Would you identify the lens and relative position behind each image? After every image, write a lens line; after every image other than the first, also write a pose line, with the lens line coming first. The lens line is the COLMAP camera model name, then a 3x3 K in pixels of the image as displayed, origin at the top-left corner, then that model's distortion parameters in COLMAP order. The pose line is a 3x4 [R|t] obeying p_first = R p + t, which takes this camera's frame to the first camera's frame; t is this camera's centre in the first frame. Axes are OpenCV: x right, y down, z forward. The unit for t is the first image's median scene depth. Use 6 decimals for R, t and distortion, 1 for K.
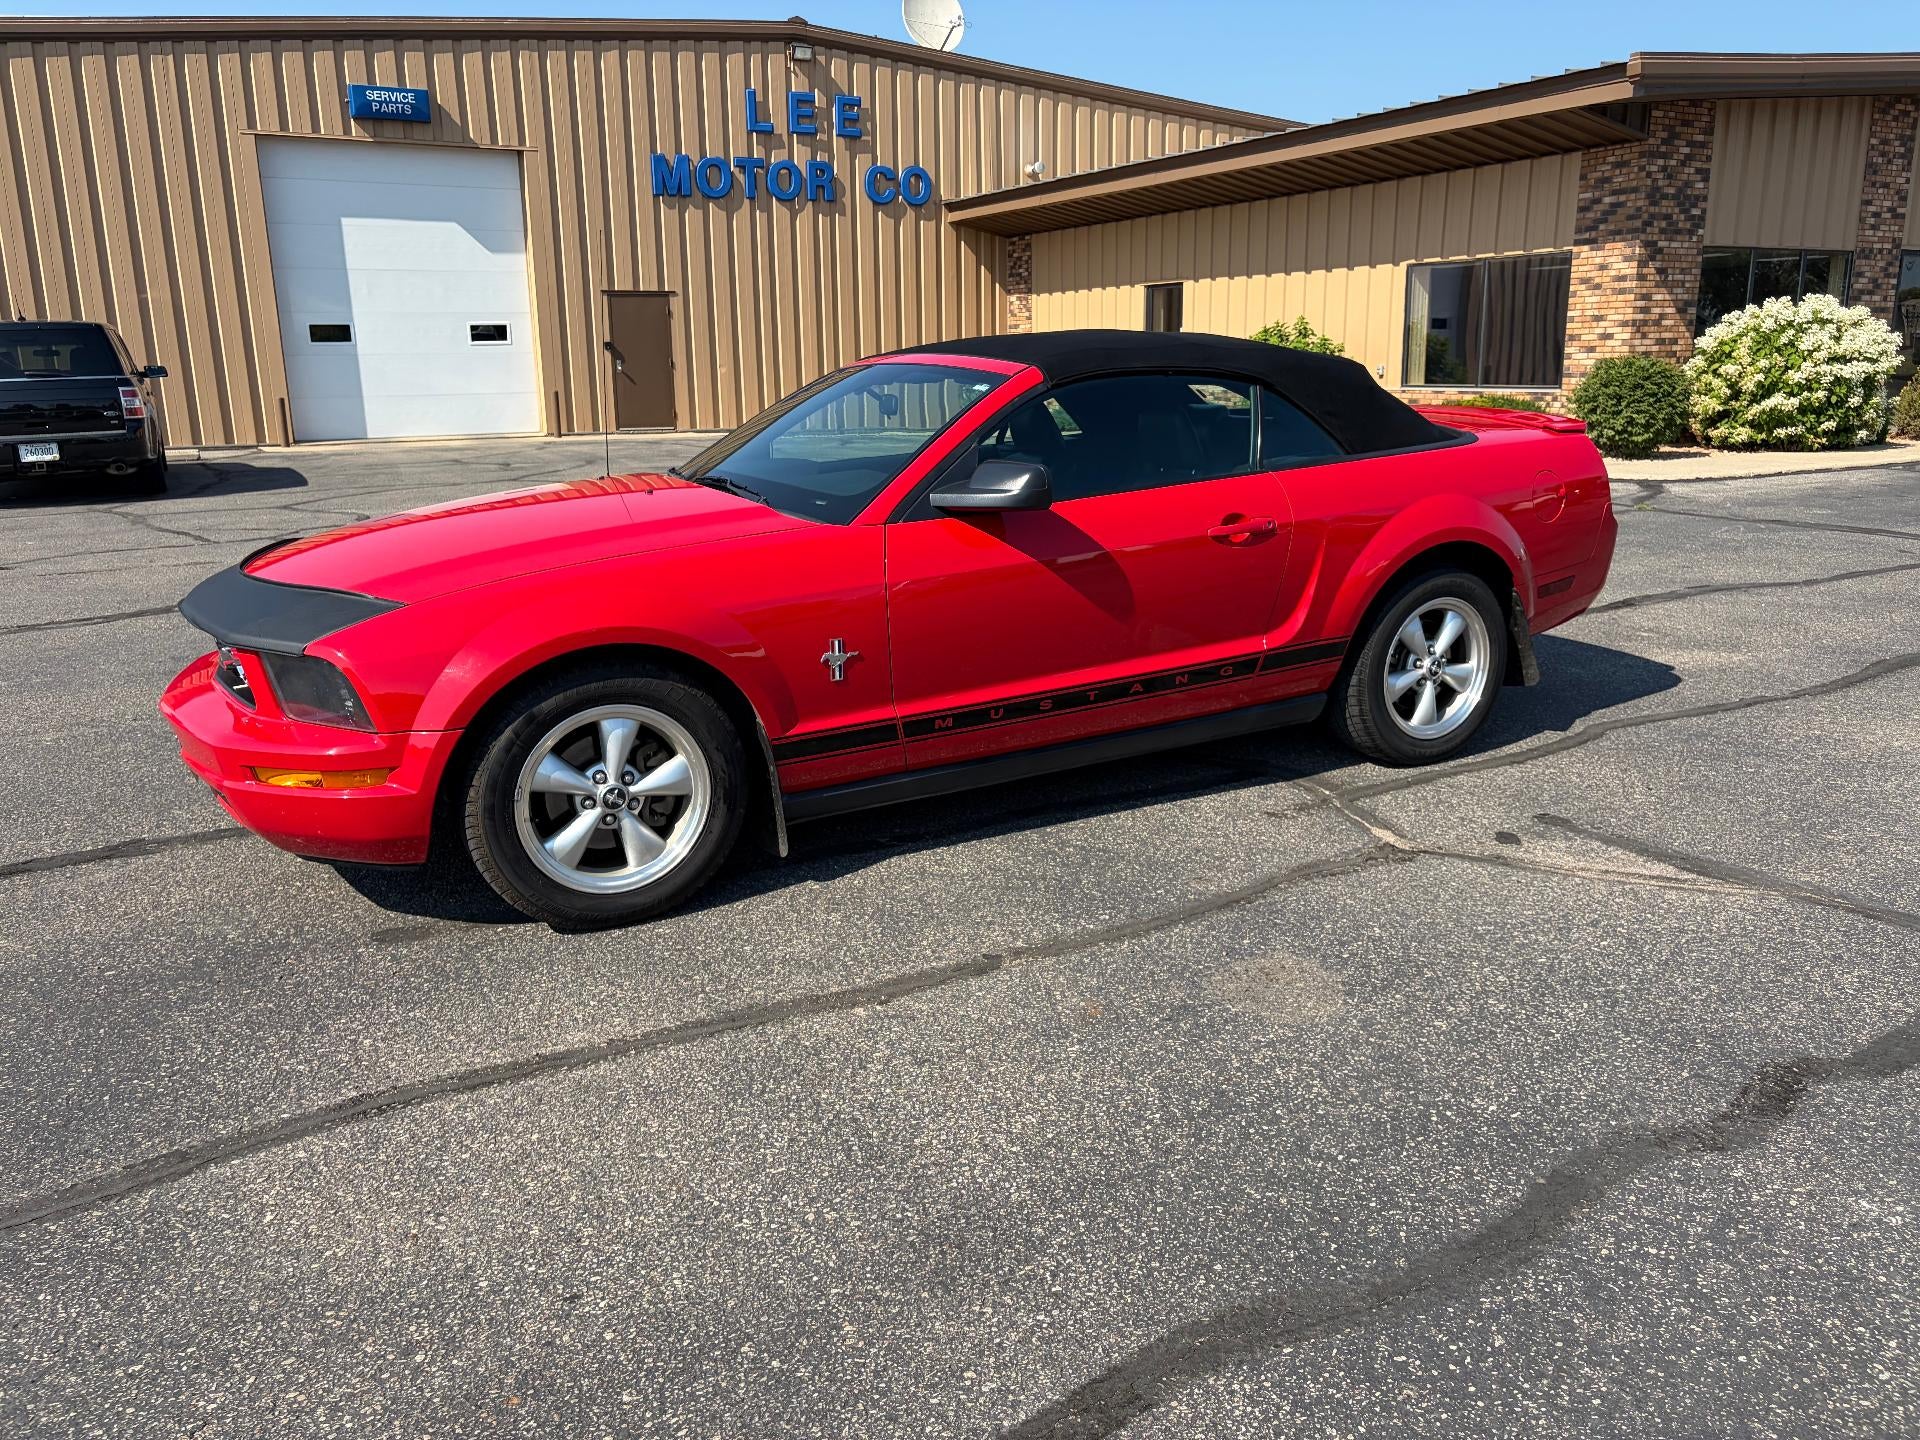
lens RADIAL K [[1473.3, 0, 974.9], [0, 1473.3, 715.4], [0, 0, 1]] dist [0.022974, 0.004548]
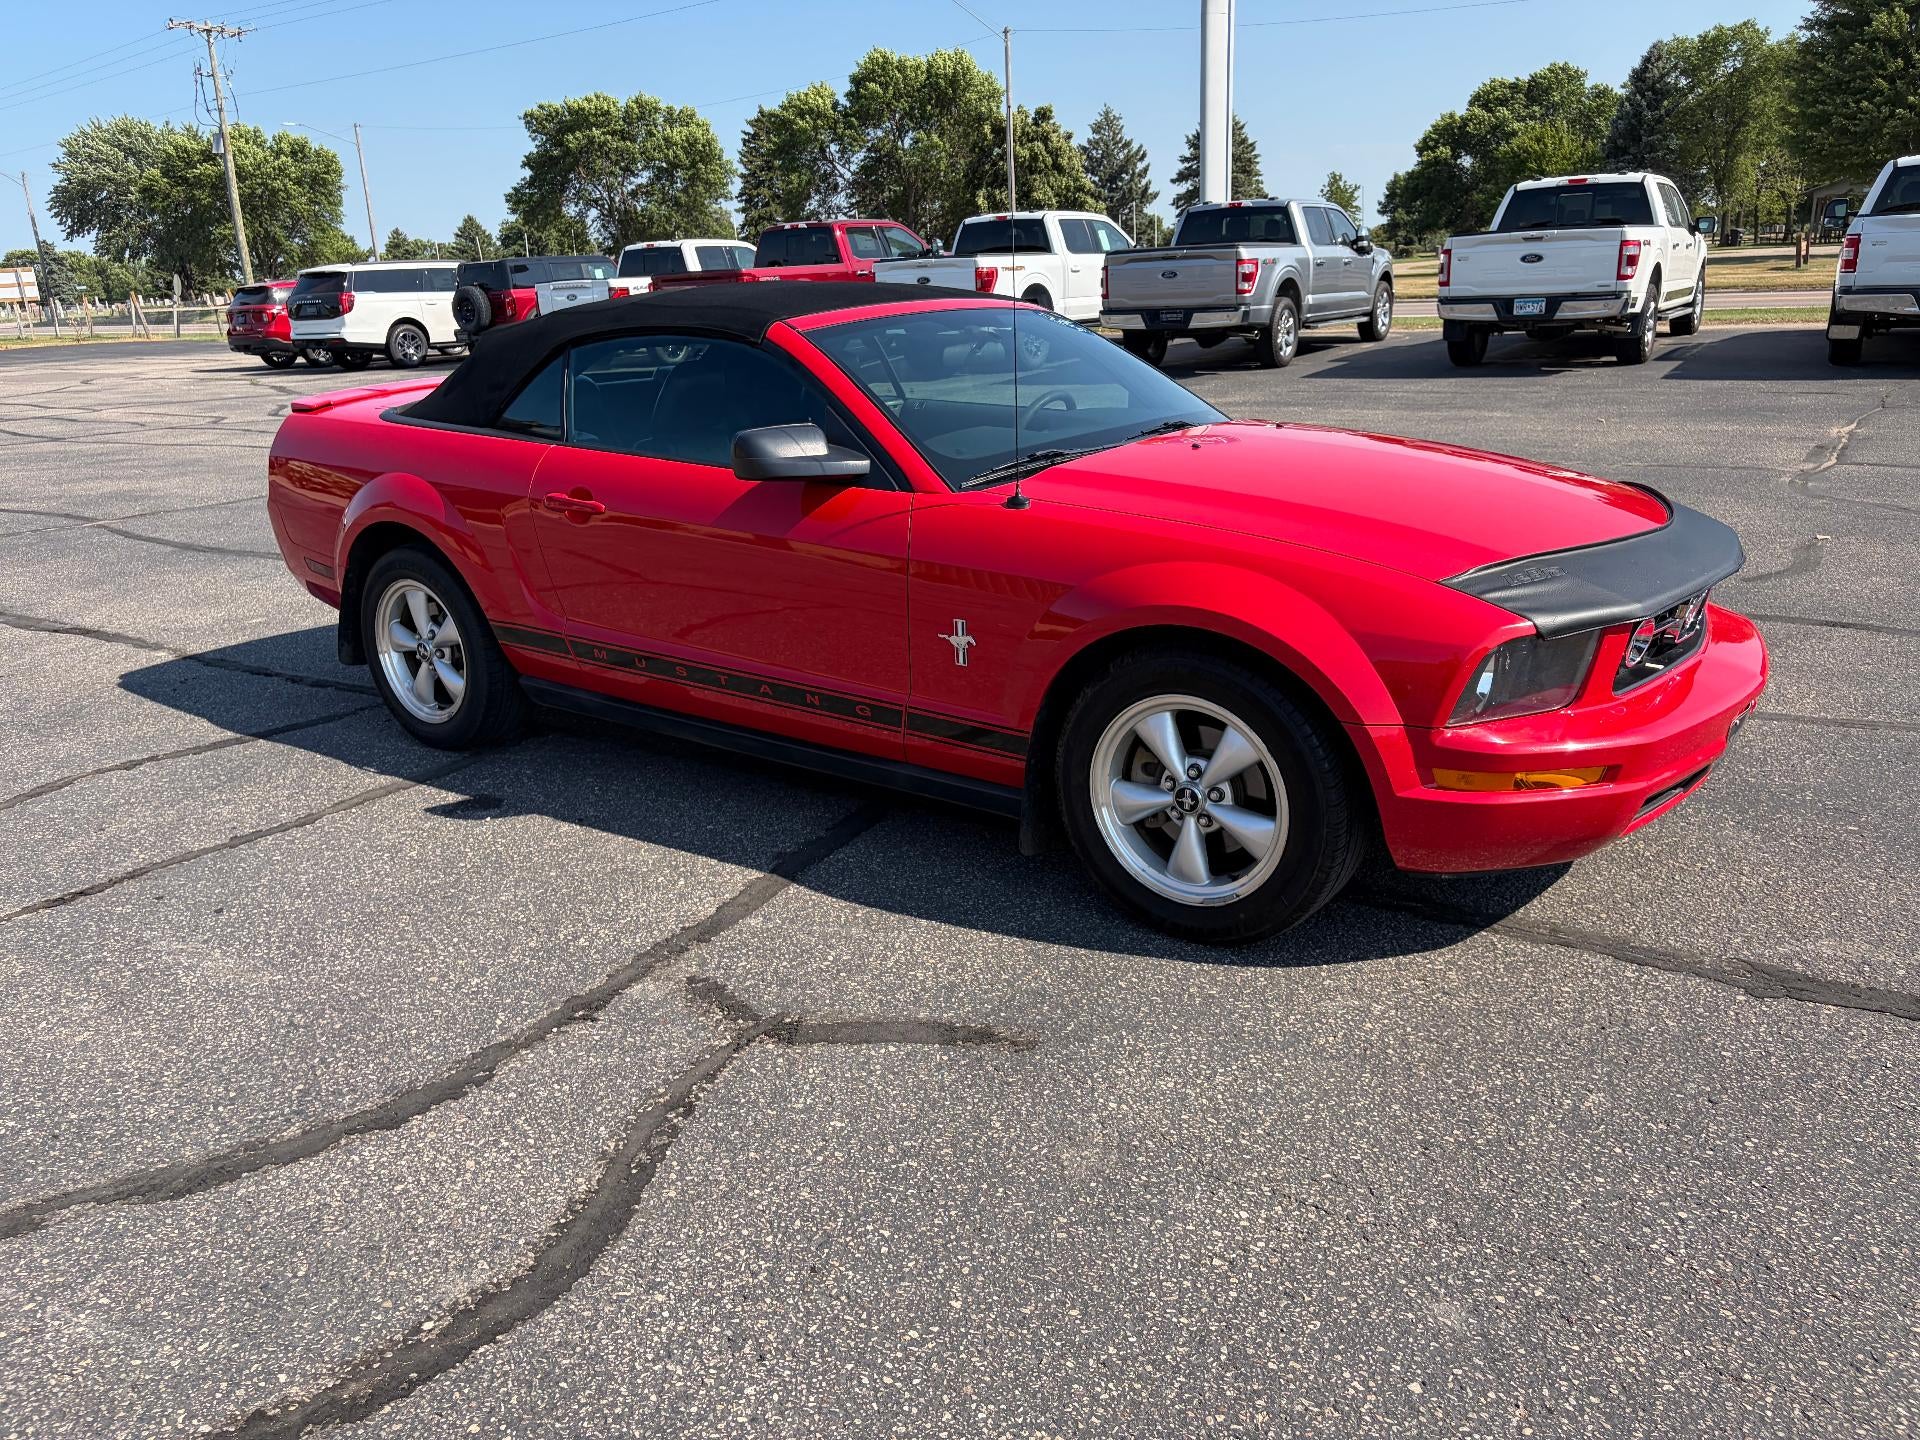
lens RADIAL K [[1426.0, 0, 960.0], [0, 1426.0, 720.0], [0, 0, 1]] dist [0.035282, -0.023577]
pose [[-0.421673, -0.241821, 0.873908, -0.268430], [0.263811, 0.889372, 0.373392, -0.103443], [-0.867523, 0.387996, -0.311229, 0.414177]]
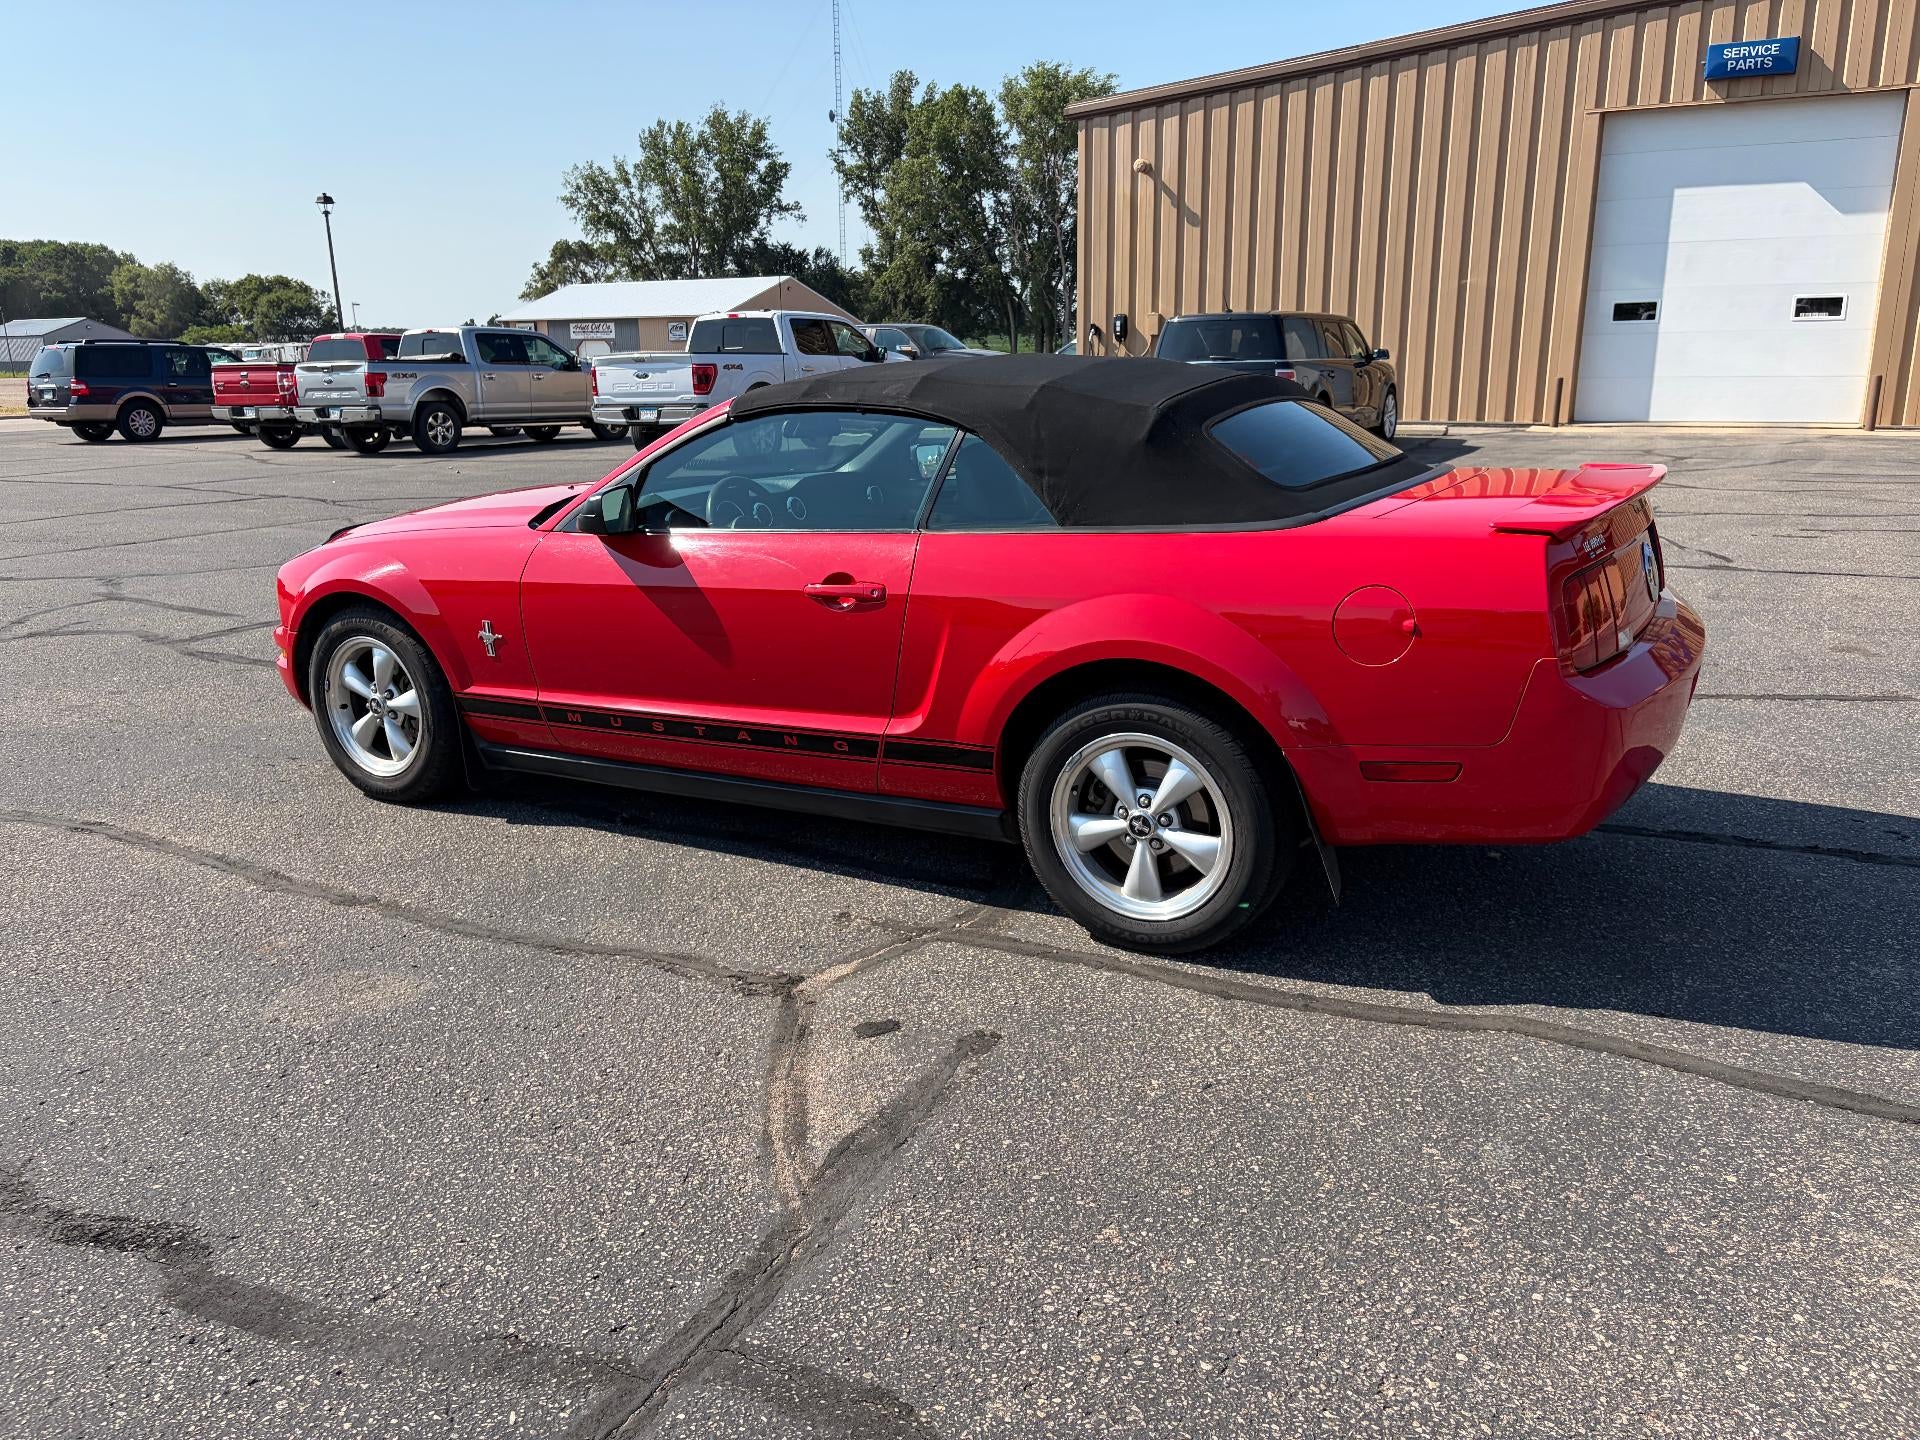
lens RADIAL K [[1481.4, 0, 953.7], [0, 1481.4, 723.9], [0, 0, 1]] dist [0.041207, -0.034764]
pose [[0.513104, 0.221354, -0.829293, 0.272315], [-0.200182, 0.970391, 0.135158, -0.051173], [0.834656, 0.096659, 0.542223, 0.162885]]
